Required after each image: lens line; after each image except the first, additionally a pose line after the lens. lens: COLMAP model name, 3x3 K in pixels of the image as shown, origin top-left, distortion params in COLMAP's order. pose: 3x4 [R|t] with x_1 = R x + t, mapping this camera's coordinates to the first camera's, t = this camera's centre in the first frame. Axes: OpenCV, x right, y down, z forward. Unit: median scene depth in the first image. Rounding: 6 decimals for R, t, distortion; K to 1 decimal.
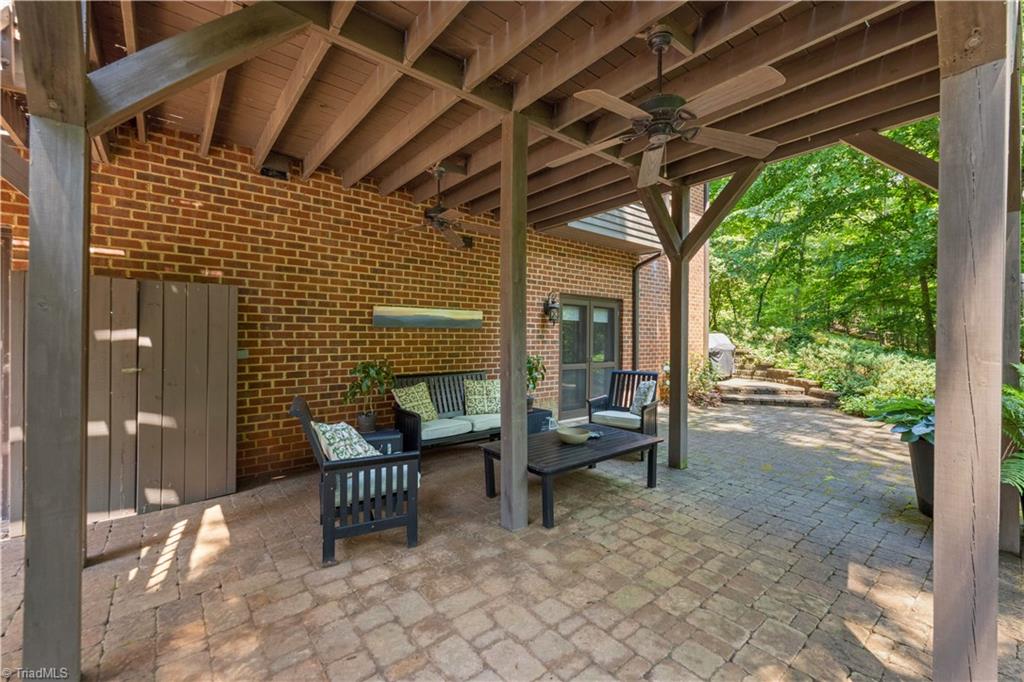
lens RADIAL K [[416.0, 0, 505.4], [0, 416.0, 340.1], [0, 0, 1]] dist [-0.011057, -0.003344]
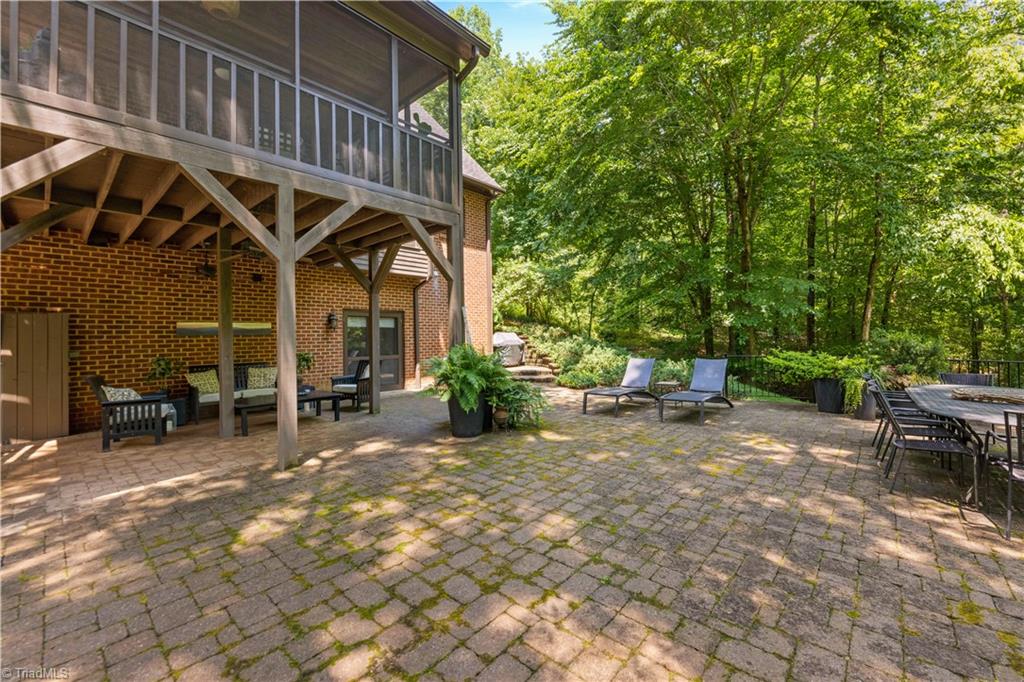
lens RADIAL K [[416.0, 0, 521.6], [0, 416.0, 333.4], [0, 0, 1]] dist [-0.011057, -0.003344]
pose [[0.985000, -0.021612, 0.171193, 0.745346], [0.024364, 0.999605, -0.013988, 0.014689], [-0.170823, 0.017950, 0.985138, -0.805578]]
